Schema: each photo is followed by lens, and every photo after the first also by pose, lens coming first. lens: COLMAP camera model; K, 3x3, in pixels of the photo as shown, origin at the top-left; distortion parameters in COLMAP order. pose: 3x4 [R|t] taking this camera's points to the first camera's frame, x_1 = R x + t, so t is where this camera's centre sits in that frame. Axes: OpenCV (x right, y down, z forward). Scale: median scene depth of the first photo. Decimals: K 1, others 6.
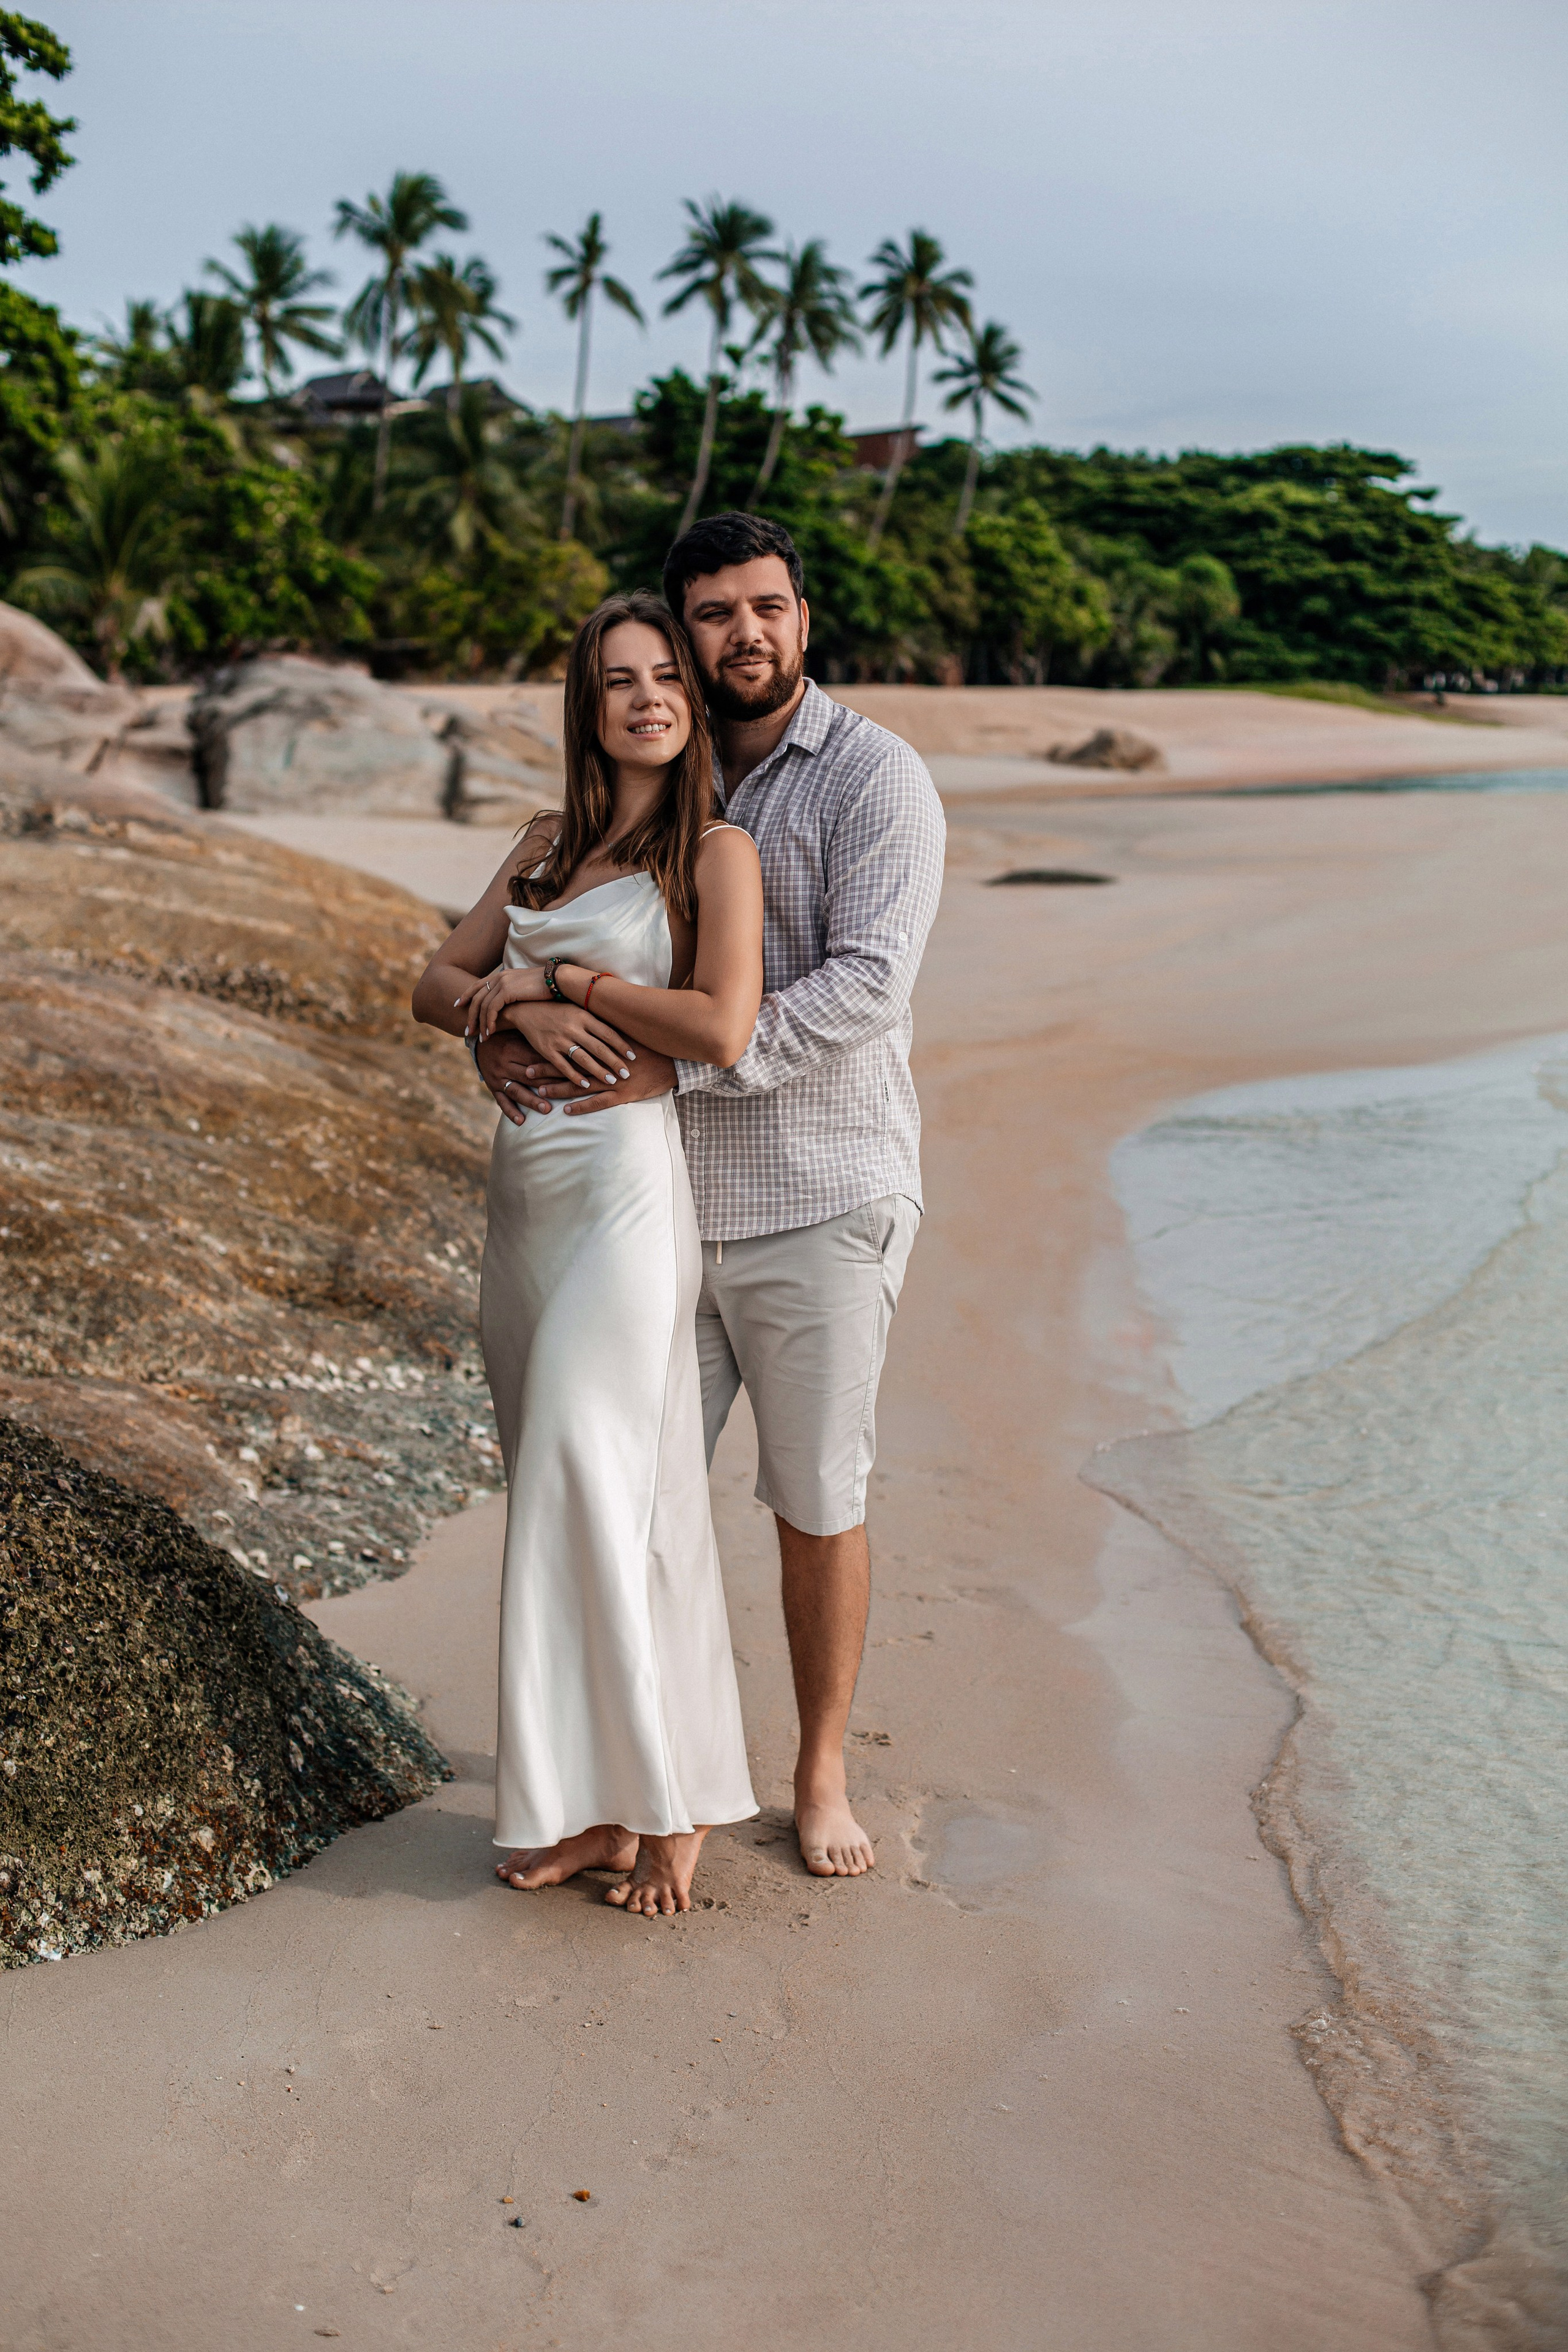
lens RADIAL K [[3706.4, 0, 784.0], [0, 3706.4, 1176.0], [0, 0, 1]] dist [-0.133004, 0.265307]
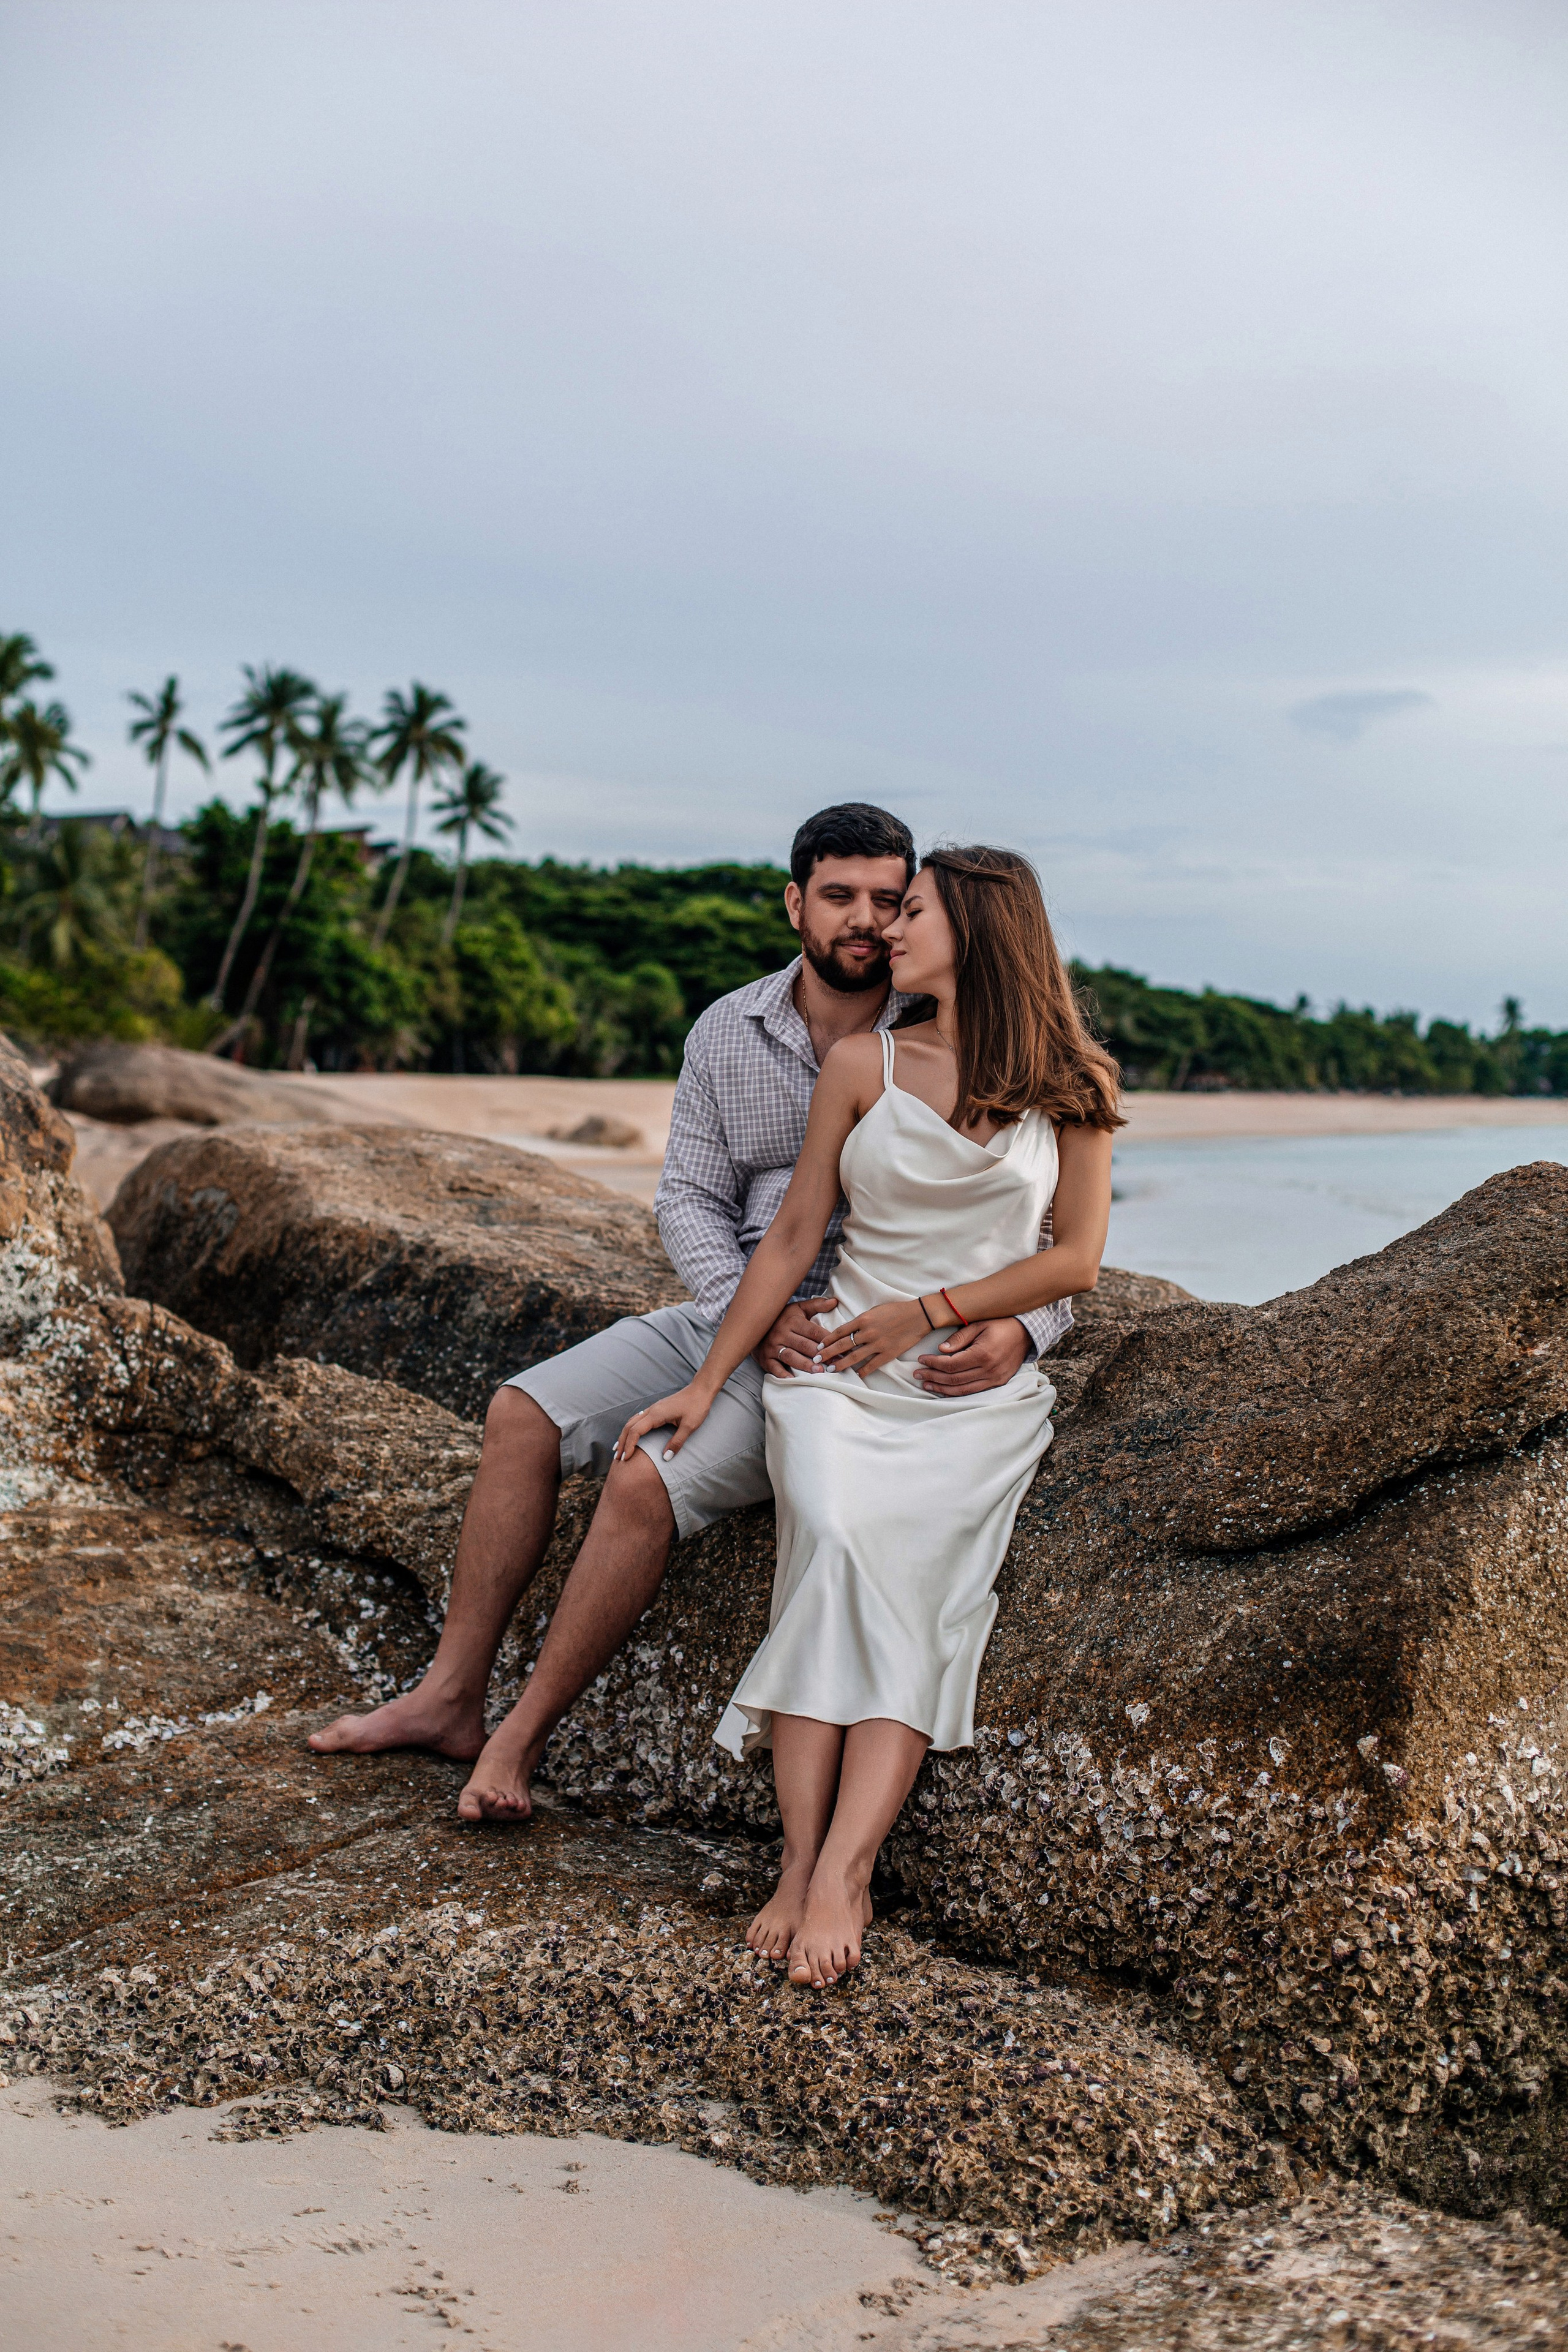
lens RADIAL K [[3706.4, 0, 784.0], [0, 3706.4, 1176.0], [0, 0, 1]] dist [-0.133004, 0.265307]
pose [[0.986718, 0.017732, 0.161469, -0.141376], [-0.001197, 0.994791, -0.101931, 0.068725], [-0.162435, 0.100383, 0.981600, -0.601933]]
